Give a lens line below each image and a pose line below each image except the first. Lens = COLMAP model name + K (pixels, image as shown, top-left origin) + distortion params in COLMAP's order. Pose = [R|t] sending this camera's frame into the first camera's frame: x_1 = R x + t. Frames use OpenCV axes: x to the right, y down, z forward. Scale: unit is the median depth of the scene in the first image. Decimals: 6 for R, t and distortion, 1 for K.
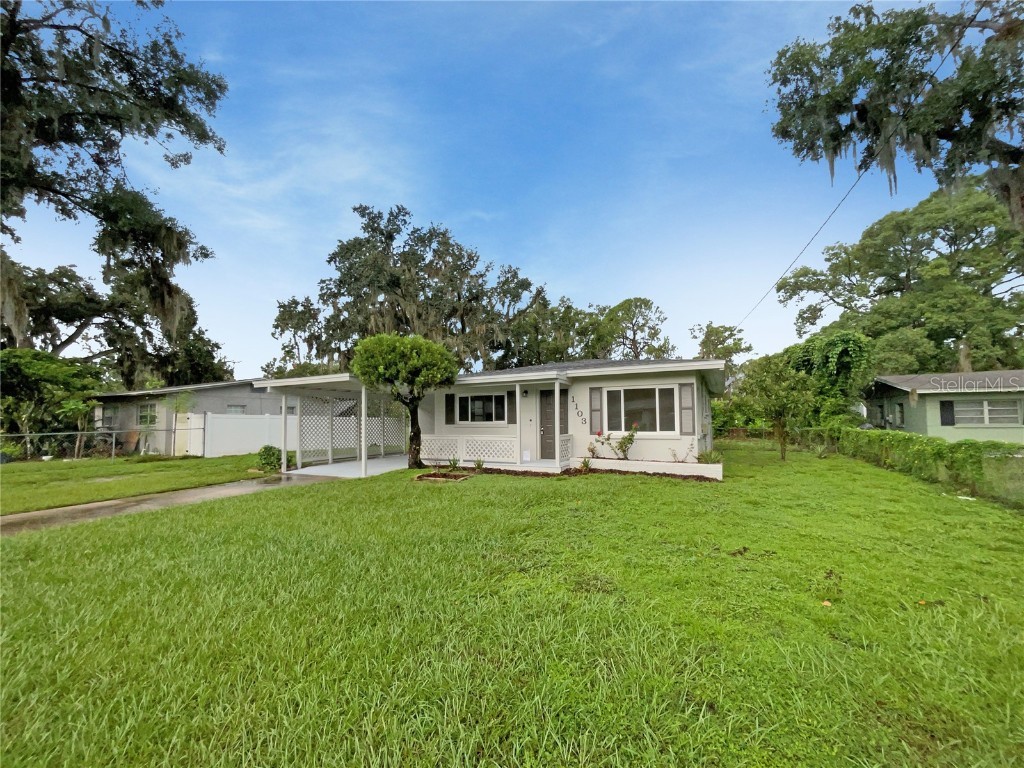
lens RADIAL K [[421.0, 0, 527.0], [0, 421.0, 395.3], [0, 0, 1]] dist [-0.002583, -0.000100]
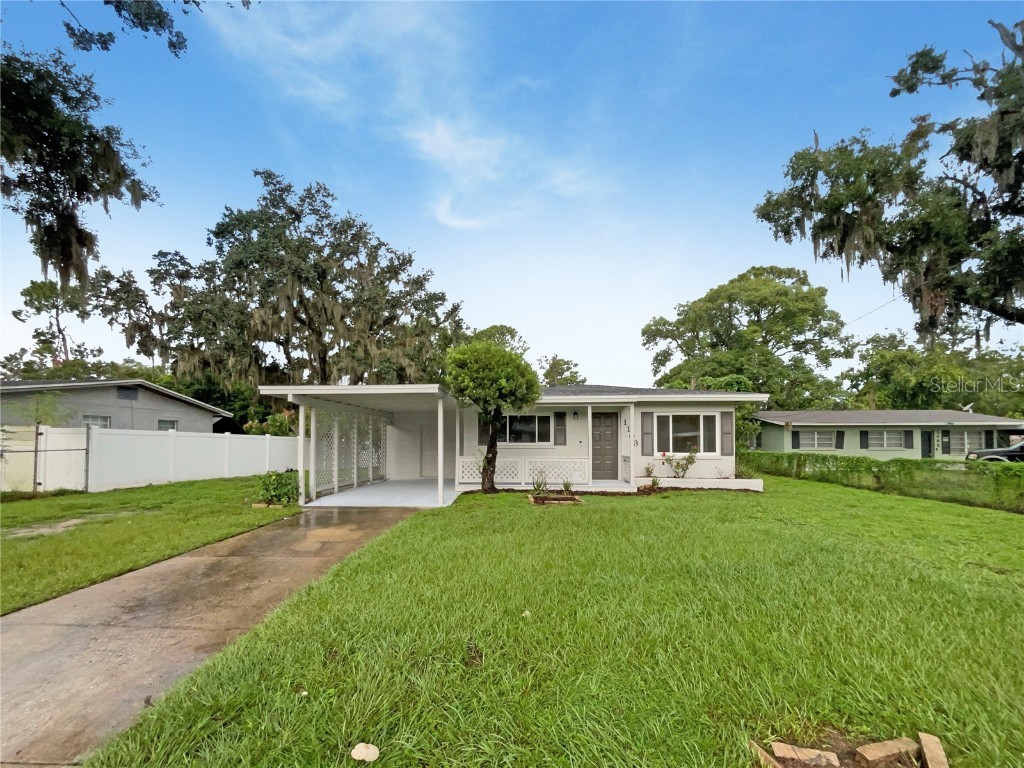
lens RADIAL K [[419.6, 0, 528.4], [0, 419.6, 424.8], [0, 0, 1]] dist [0.000556, 0.000119]
pose [[0.913149, 0.026451, 0.406767, -0.437677], [-0.032681, 0.999431, 0.008375, 0.011849], [-0.406314, -0.020941, 0.913494, 0.109377]]
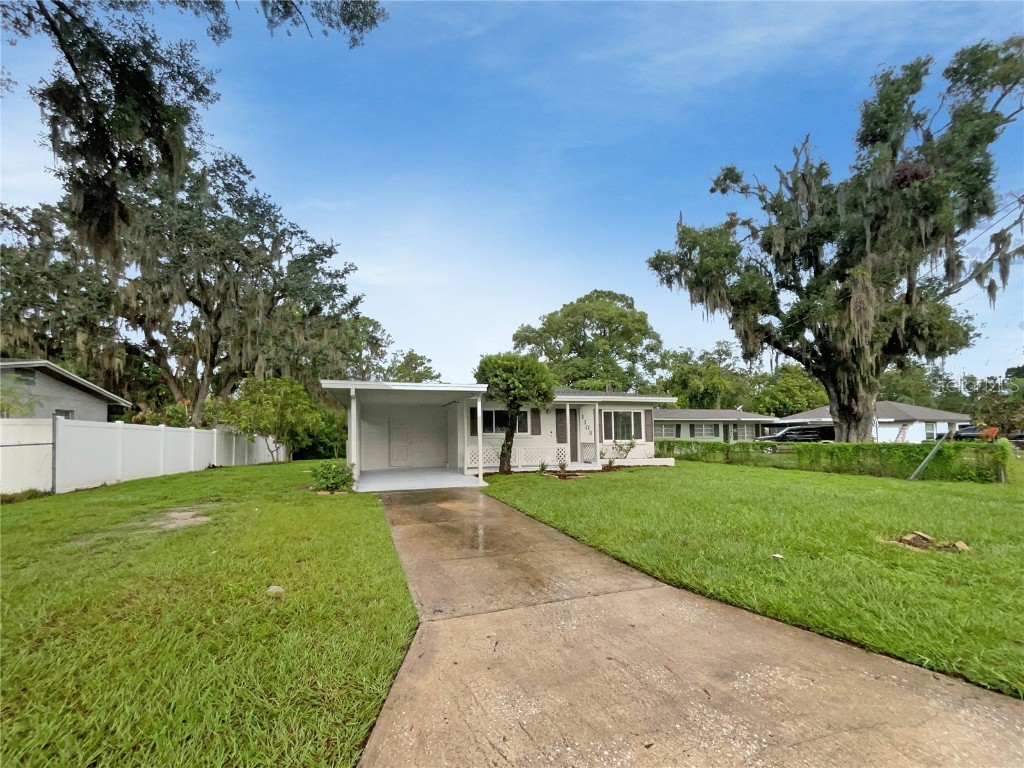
lens RADIAL K [[410.9, 0, 513.6], [0, 410.9, 411.0], [0, 0, 1]] dist [-0.003413, 0.000051]
pose [[0.711496, 0.044745, 0.701264, -0.791626], [-0.039224, 0.998944, -0.023942, 0.024985], [-0.701595, -0.010472, 0.712499, 0.172158]]
